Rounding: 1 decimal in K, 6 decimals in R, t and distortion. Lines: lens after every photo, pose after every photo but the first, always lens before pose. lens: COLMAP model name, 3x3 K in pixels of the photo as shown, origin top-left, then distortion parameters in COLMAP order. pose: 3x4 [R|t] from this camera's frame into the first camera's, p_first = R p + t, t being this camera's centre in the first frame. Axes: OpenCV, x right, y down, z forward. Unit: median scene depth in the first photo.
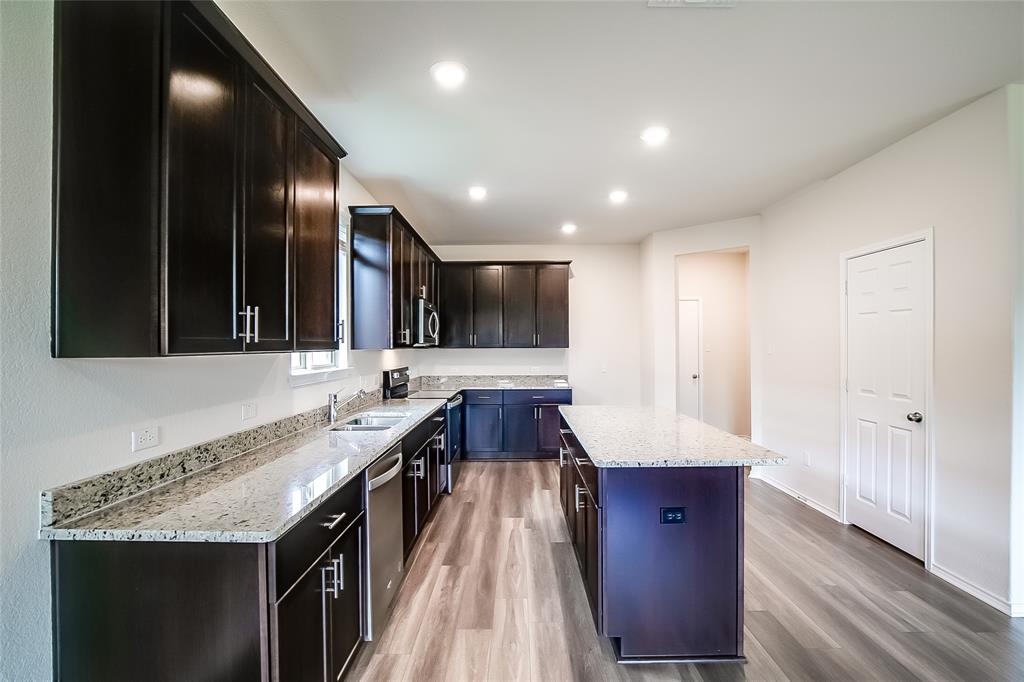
lens RADIAL K [[469.5, 0, 516.3], [0, 469.5, 342.6], [0, 0, 1]] dist [-0.023699, -0.000428]
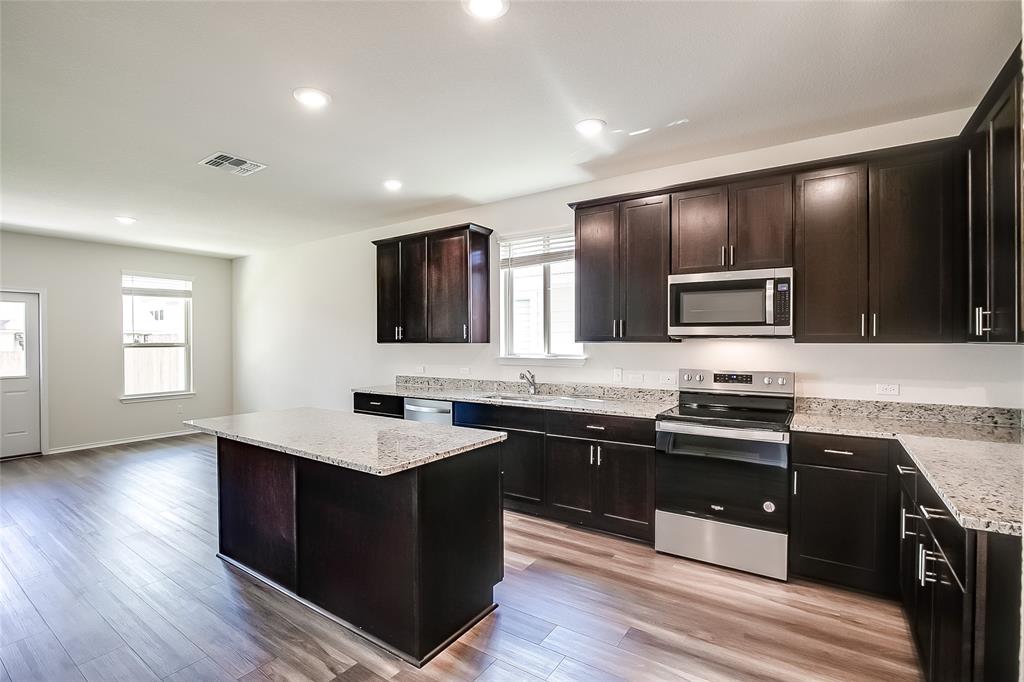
lens RADIAL K [[469.5, 0, 511.2], [0, 469.5, 343.5], [0, 0, 1]] dist [-0.023699, -0.000428]
pose [[-0.565098, 0.015549, -0.824877, 0.839593], [0.017651, 0.999821, 0.006754, 0.009299], [0.824835, -0.010743, -0.565272, 1.867643]]
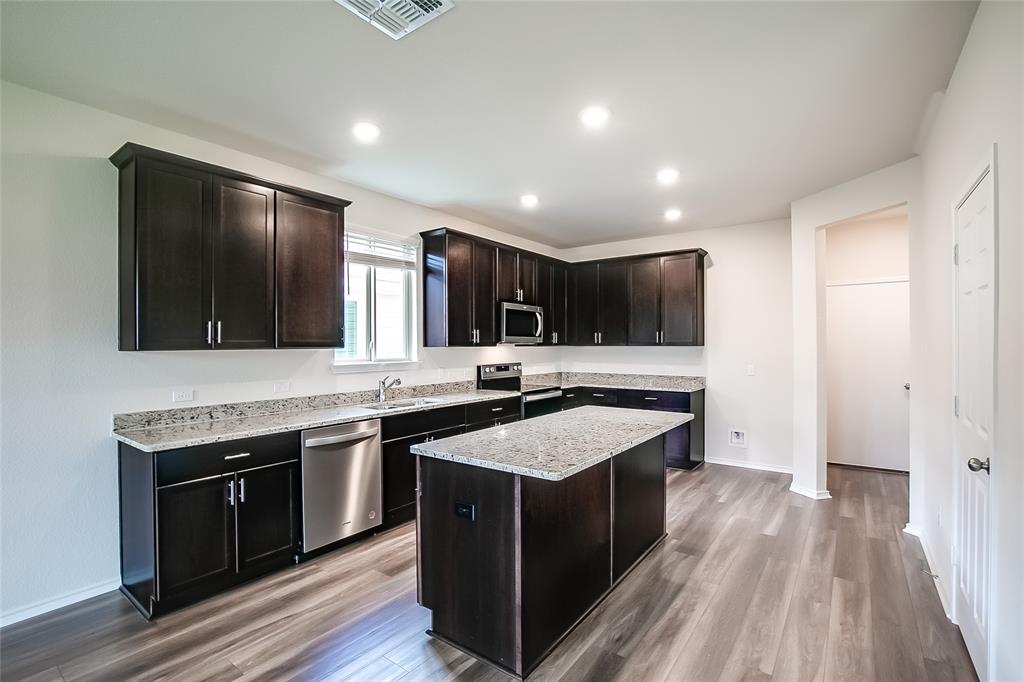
lens RADIAL K [[469.5, 0, 510.1], [0, 469.5, 344.1], [0, 0, 1]] dist [-0.023699, -0.000428]
pose [[0.807478, 0.003373, -0.589888, 0.733565], [0.003374, 0.999941, 0.010336, -0.006255], [0.589888, -0.010337, 0.807419, 0.159975]]
